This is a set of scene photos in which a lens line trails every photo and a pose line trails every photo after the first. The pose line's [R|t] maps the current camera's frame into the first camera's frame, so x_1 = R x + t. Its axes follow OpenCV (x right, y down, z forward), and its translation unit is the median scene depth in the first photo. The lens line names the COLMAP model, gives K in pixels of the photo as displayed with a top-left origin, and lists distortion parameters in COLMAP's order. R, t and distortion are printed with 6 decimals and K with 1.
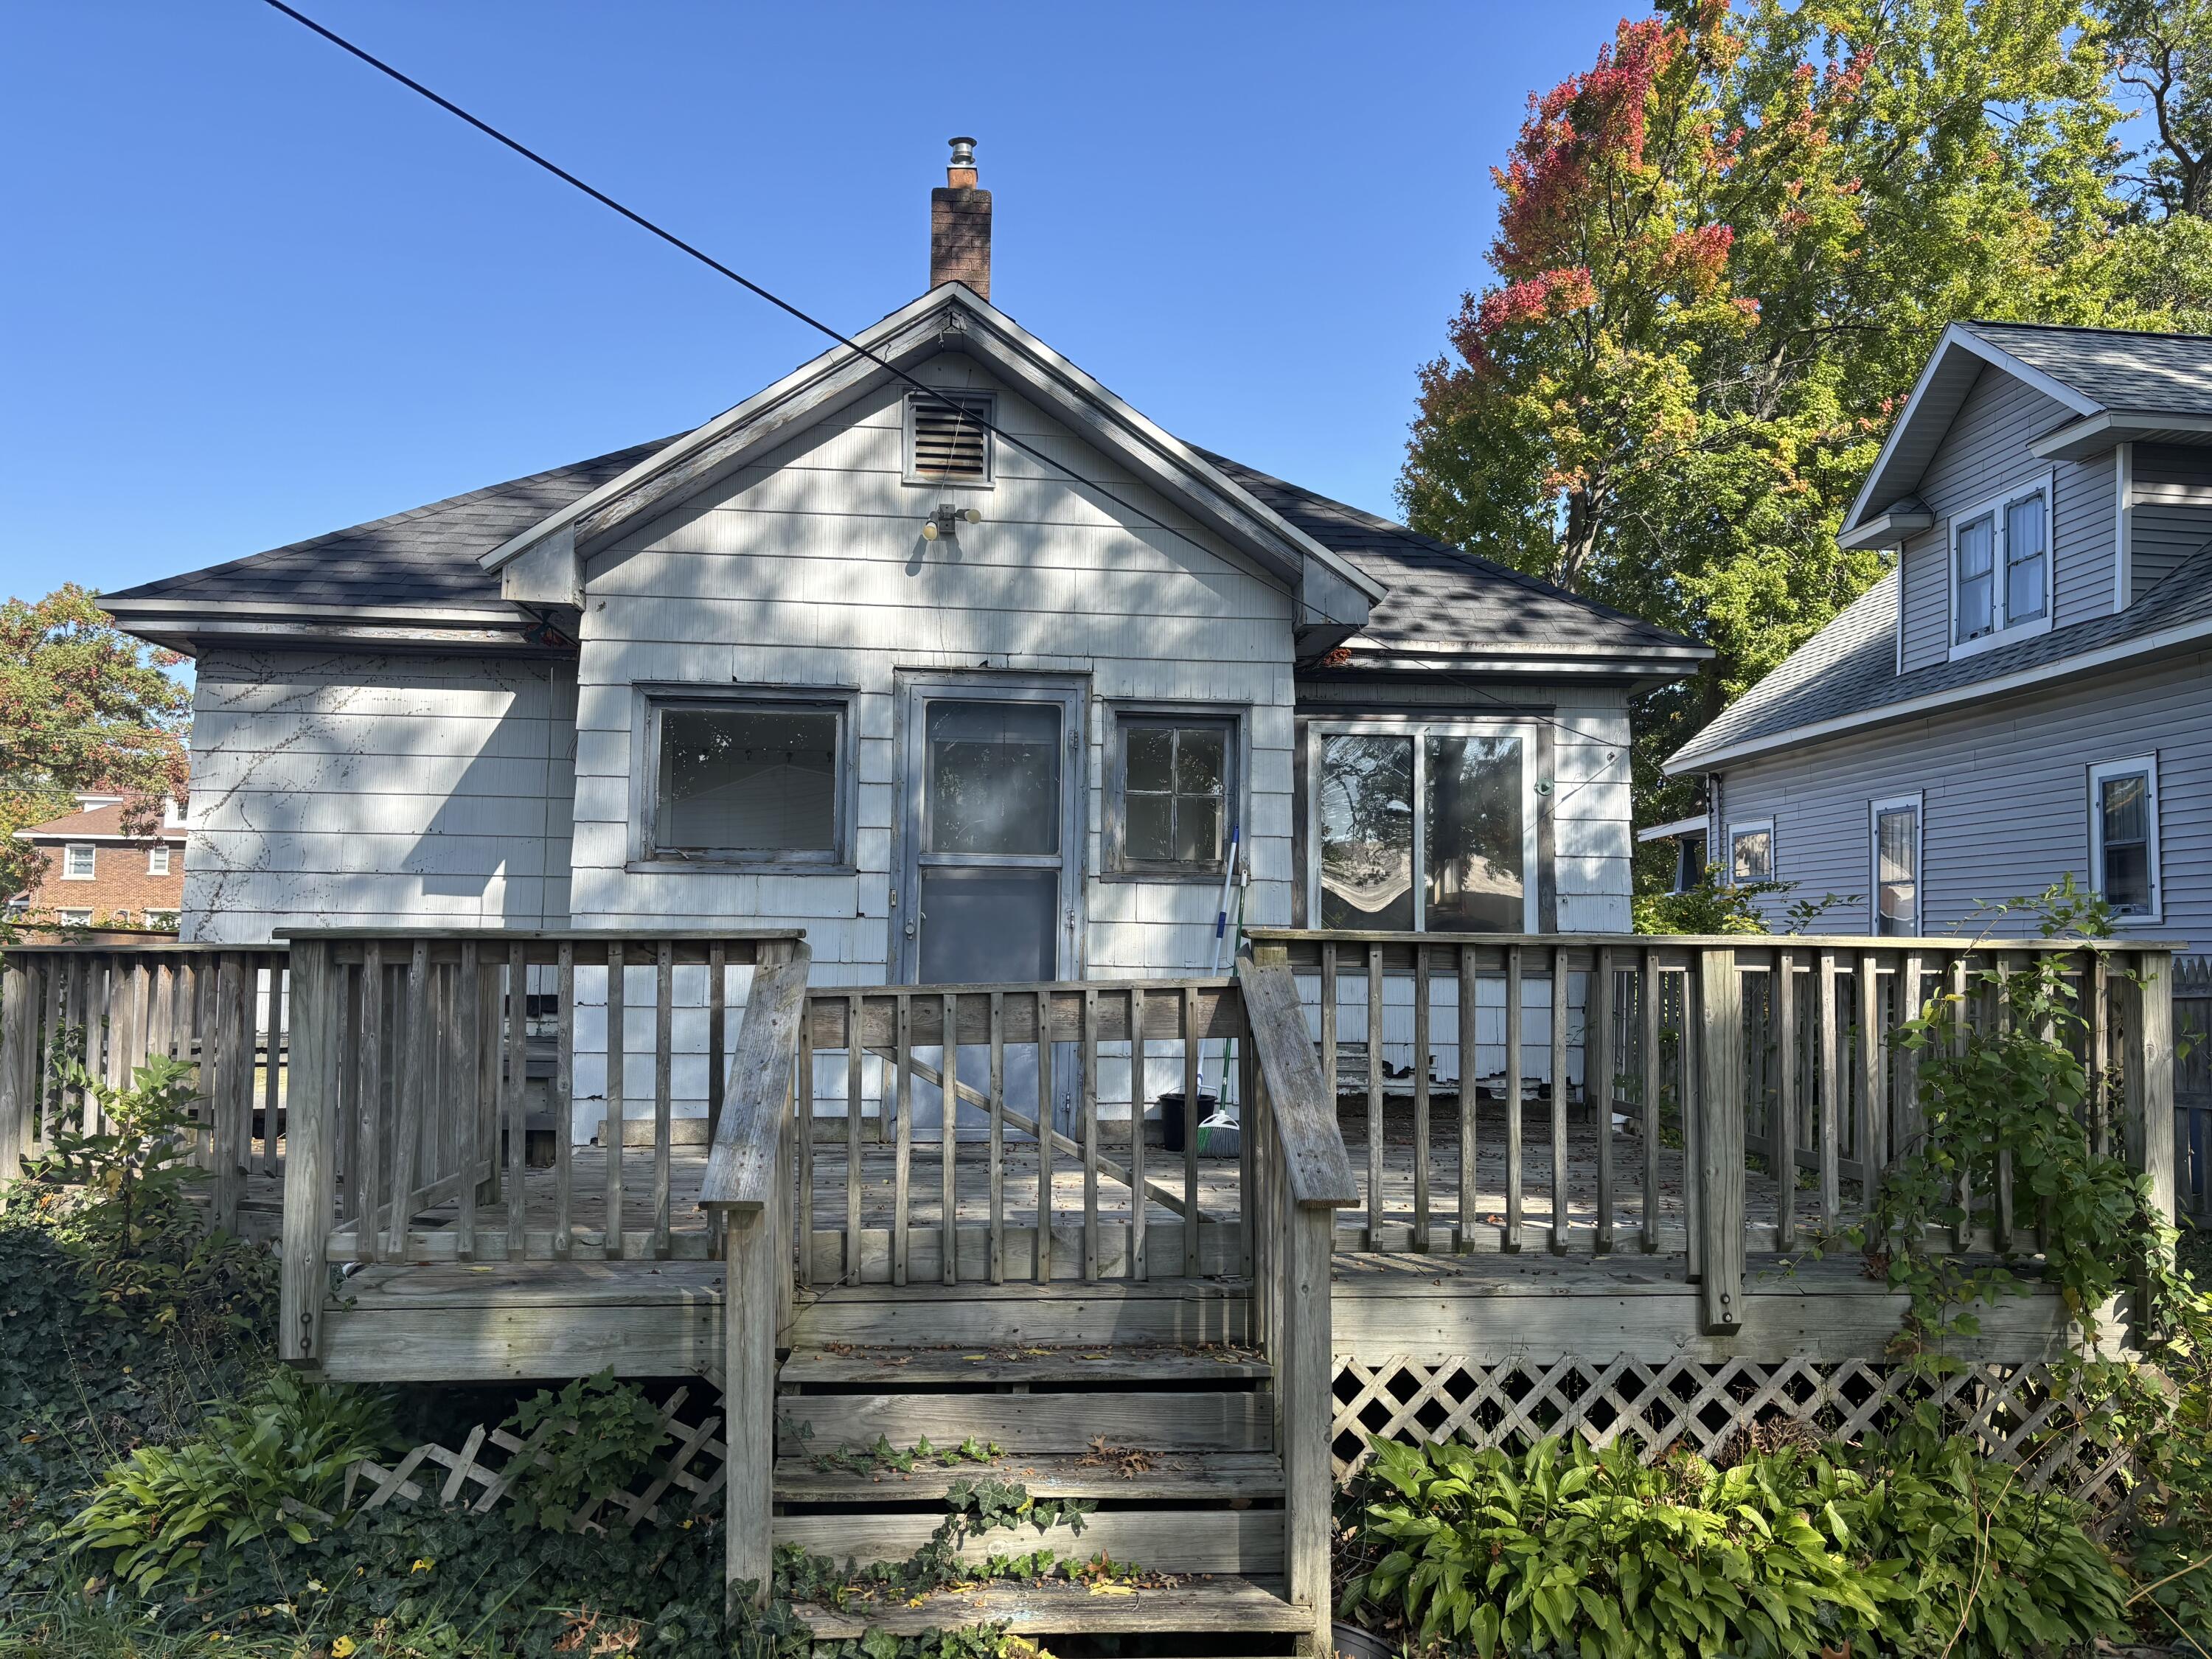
lens RADIAL K [[1666.1, 0, 1104.5], [0, 1666.1, 835.9], [0, 0, 1]] dist [0.006741, -0.004246]
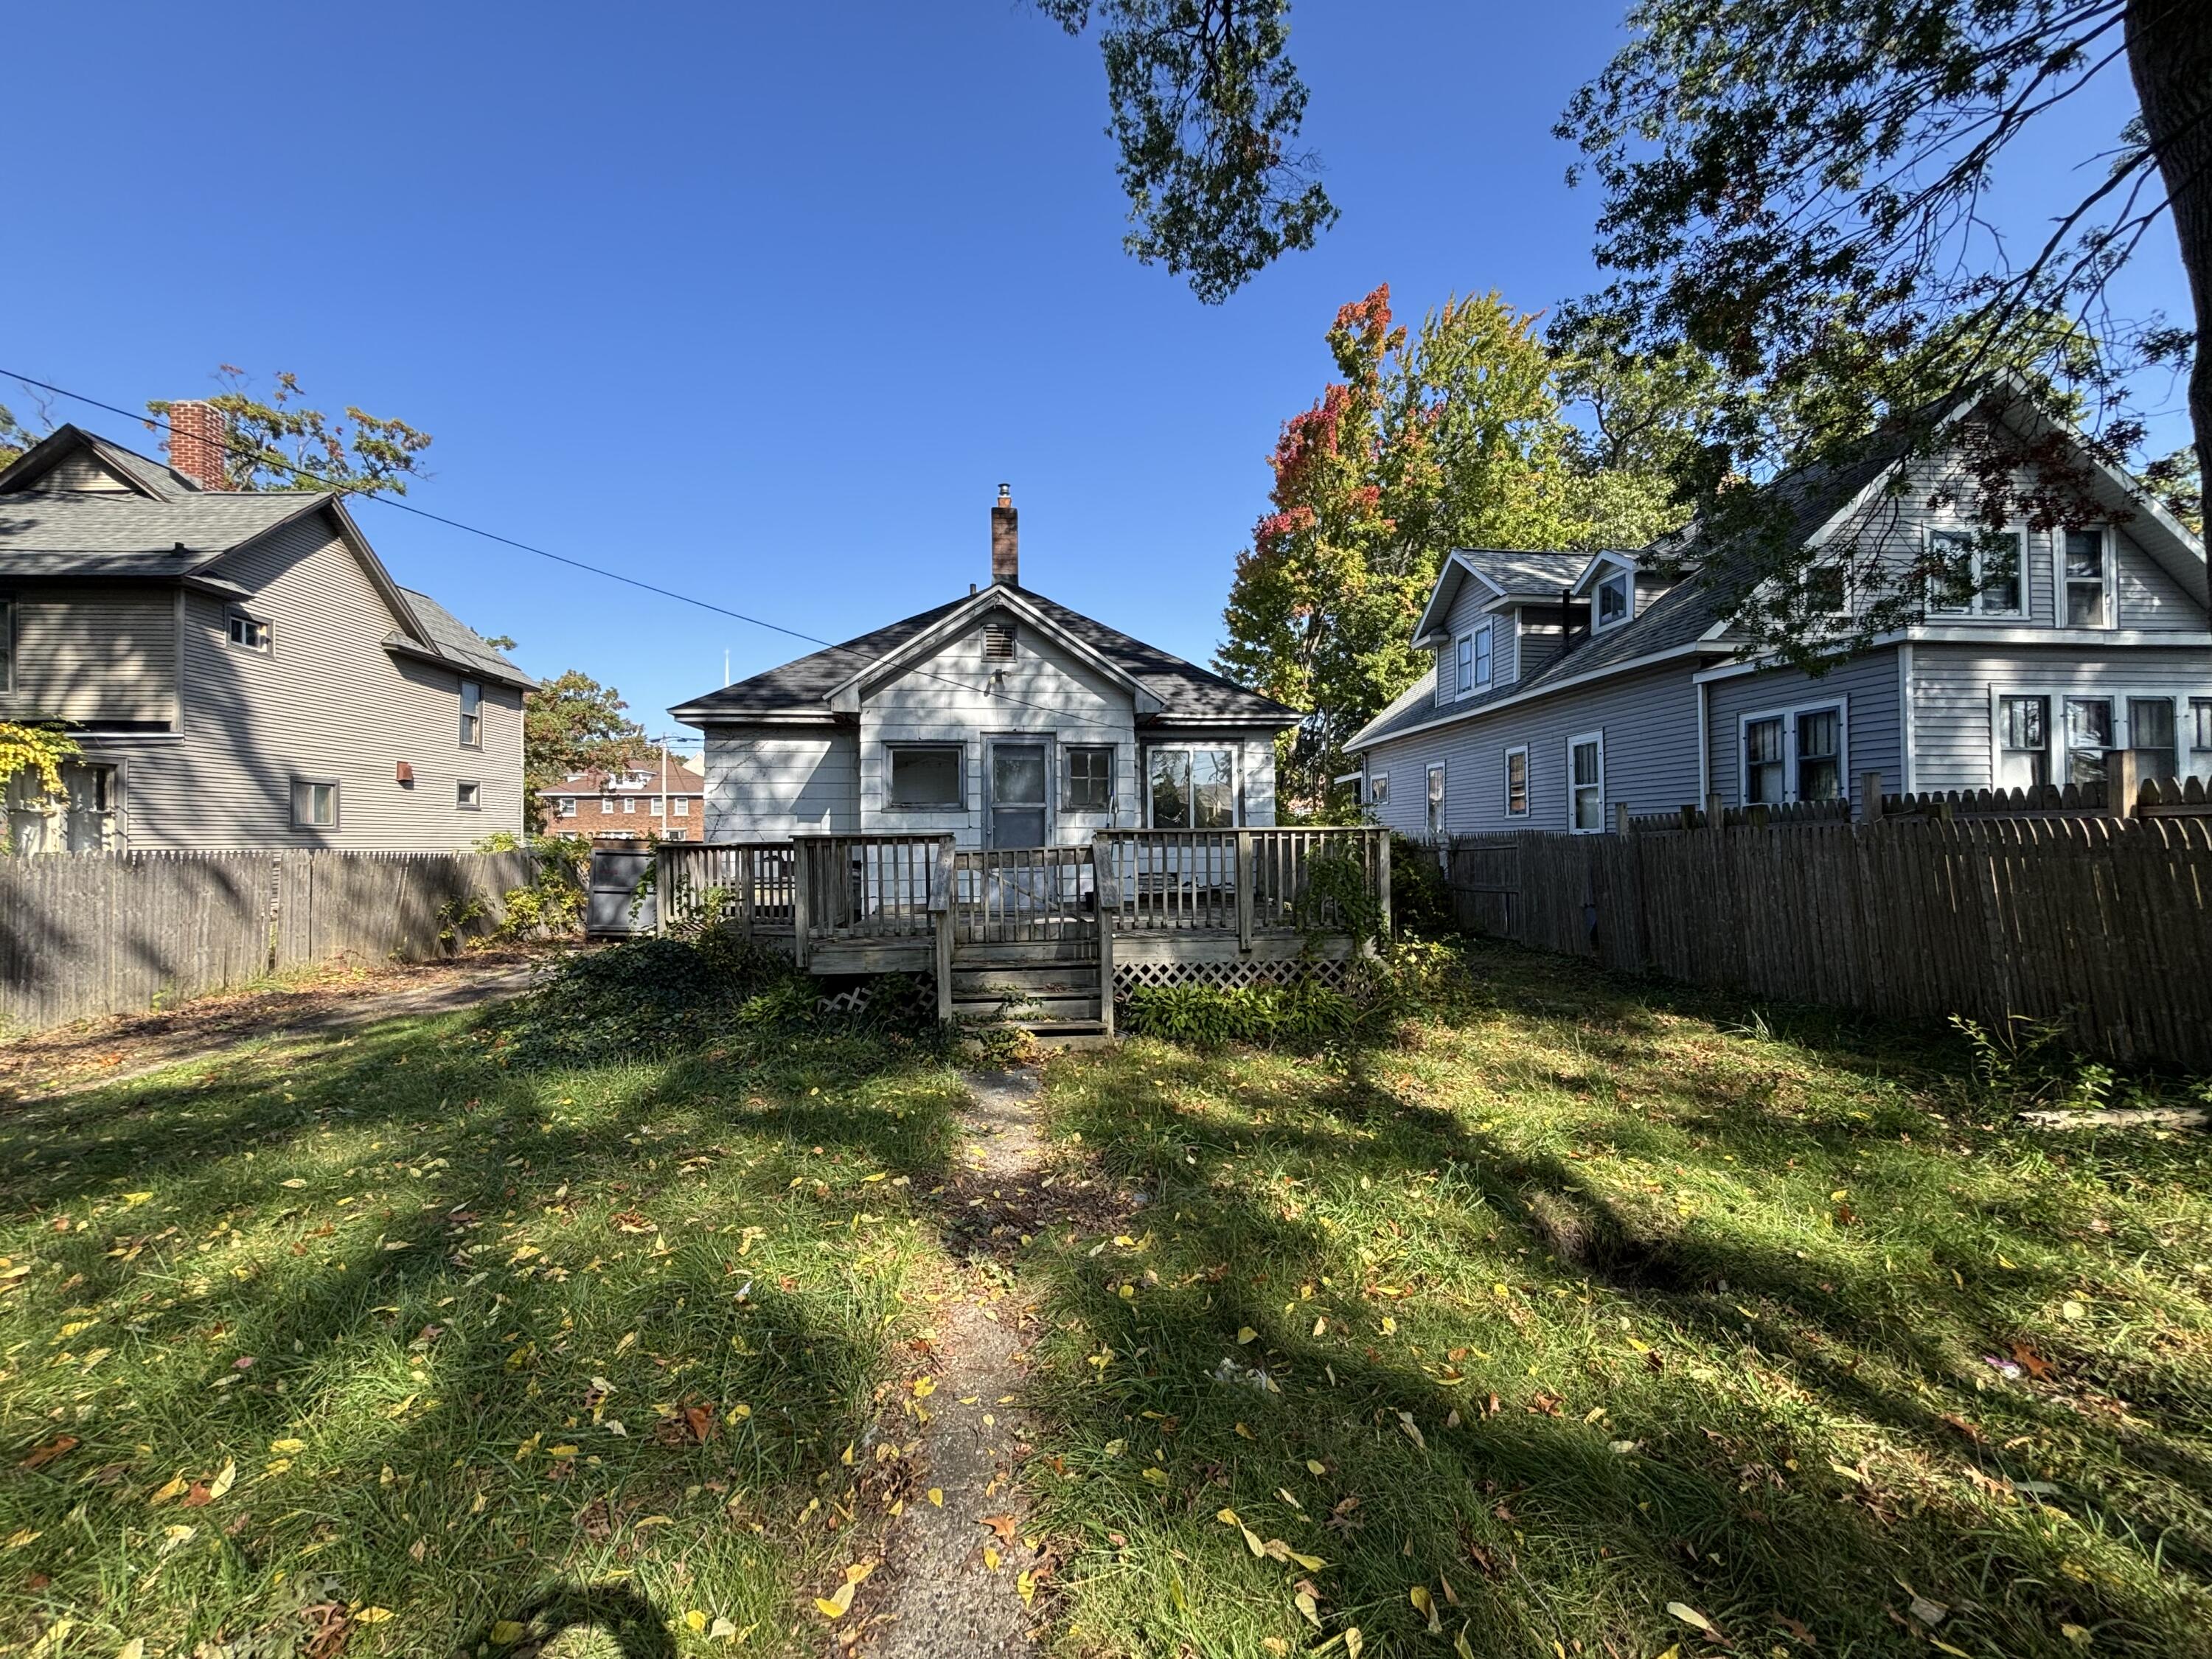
lens RADIAL K [[892.8, 0, 1112.7], [0, 892.8, 830.1], [0, 0, 1]] dist [0.007090, -0.001221]
pose [[0.999670, -0.021804, 0.013613, 0.053127], [0.021012, 0.998217, 0.055874, -0.019323], [-0.014807, -0.055569, 0.998345, -0.376651]]
